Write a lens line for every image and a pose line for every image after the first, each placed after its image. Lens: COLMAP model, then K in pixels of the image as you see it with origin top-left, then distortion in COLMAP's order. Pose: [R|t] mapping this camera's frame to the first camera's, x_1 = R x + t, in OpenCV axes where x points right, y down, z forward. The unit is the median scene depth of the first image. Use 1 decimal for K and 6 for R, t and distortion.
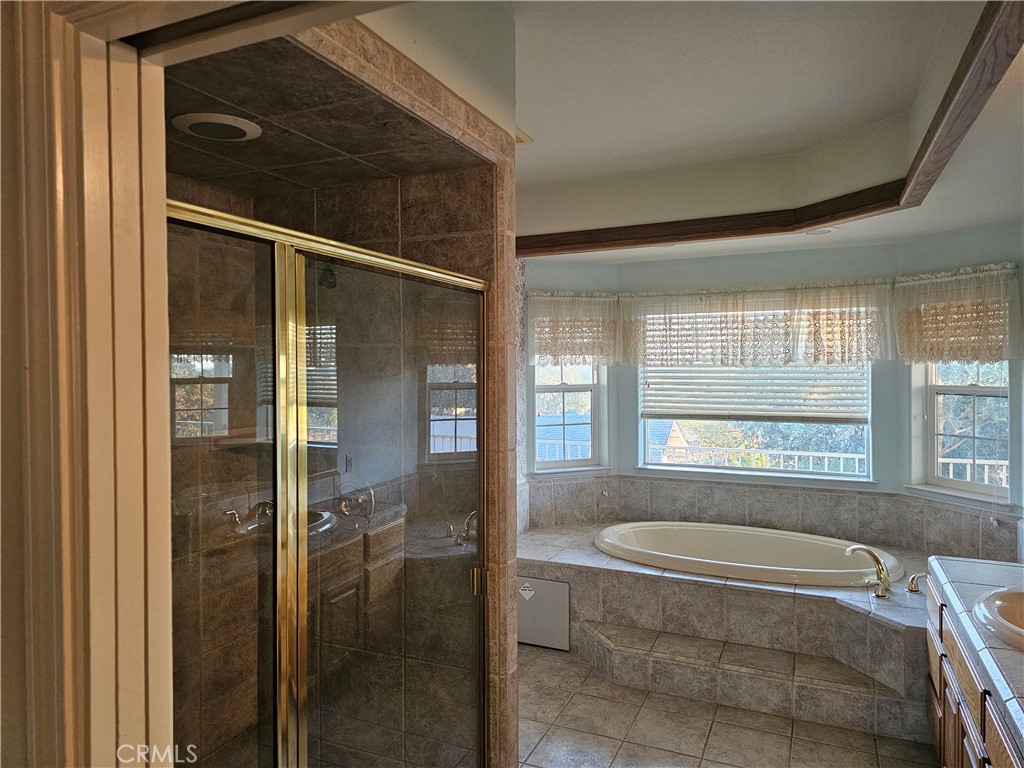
lens RADIAL K [[679.0, 0, 513.3], [0, 679.0, 384.0], [0, 0, 1]] dist [0.060197, -0.051330]
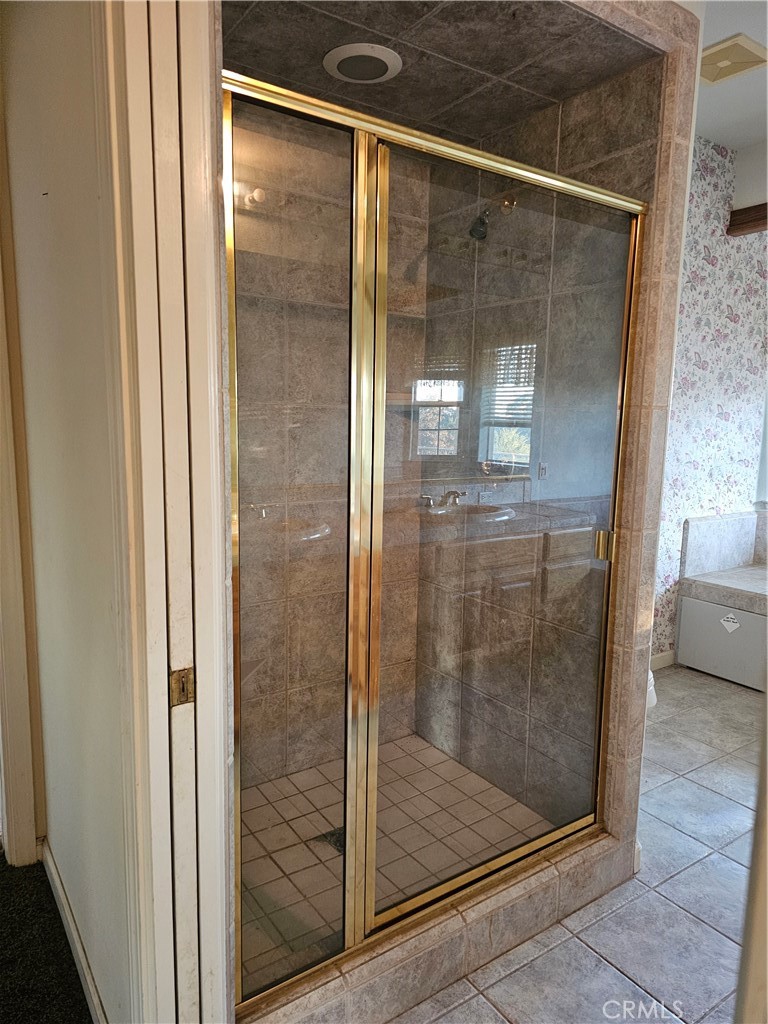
lens RADIAL K [[679.0, 0, 391.0], [0, 679.0, 522.2], [0, 0, 1]] dist [0.060197, -0.051330]
pose [[0.857238, 0.096178, -0.505858, 0.100199], [-0.032160, 0.990484, 0.133821, 0.085319], [0.513915, -0.098448, 0.852173, 0.032717]]
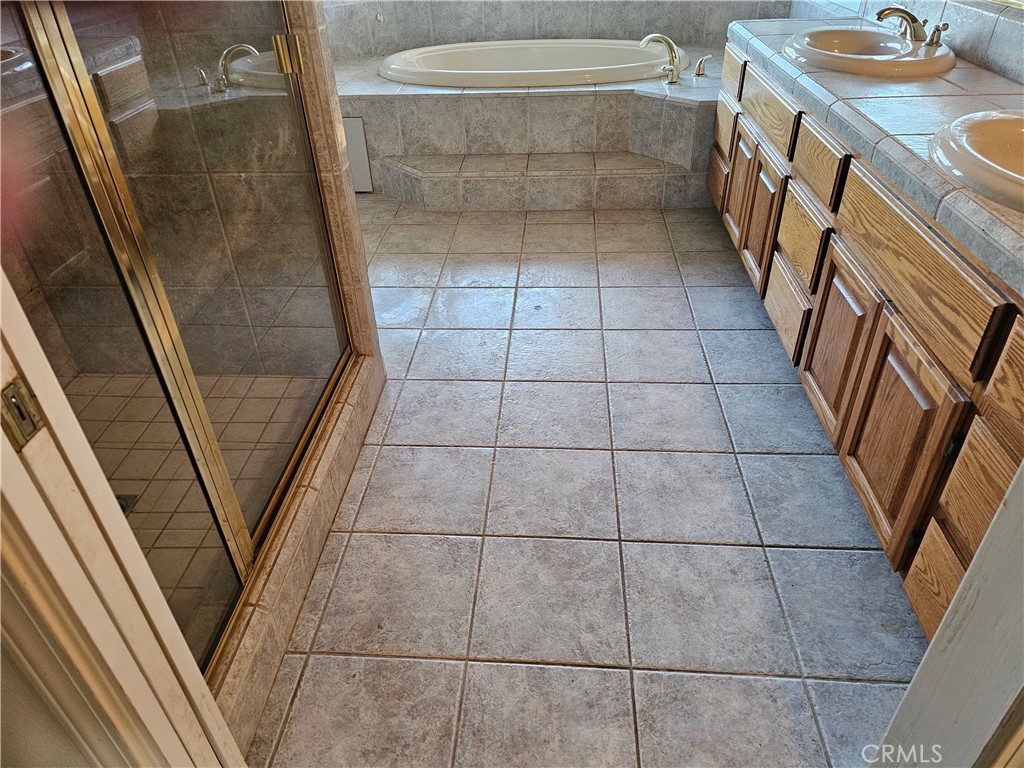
lens RADIAL K [[679.0, 0, 505.4], [0, 679.0, 371.7], [0, 0, 1]] dist [0.060197, -0.051330]
pose [[0.940250, -0.215476, 0.263629, -0.059820], [0.038517, 0.836617, 0.546433, 0.103787], [-0.338299, -0.503629, 0.794928, 0.064598]]
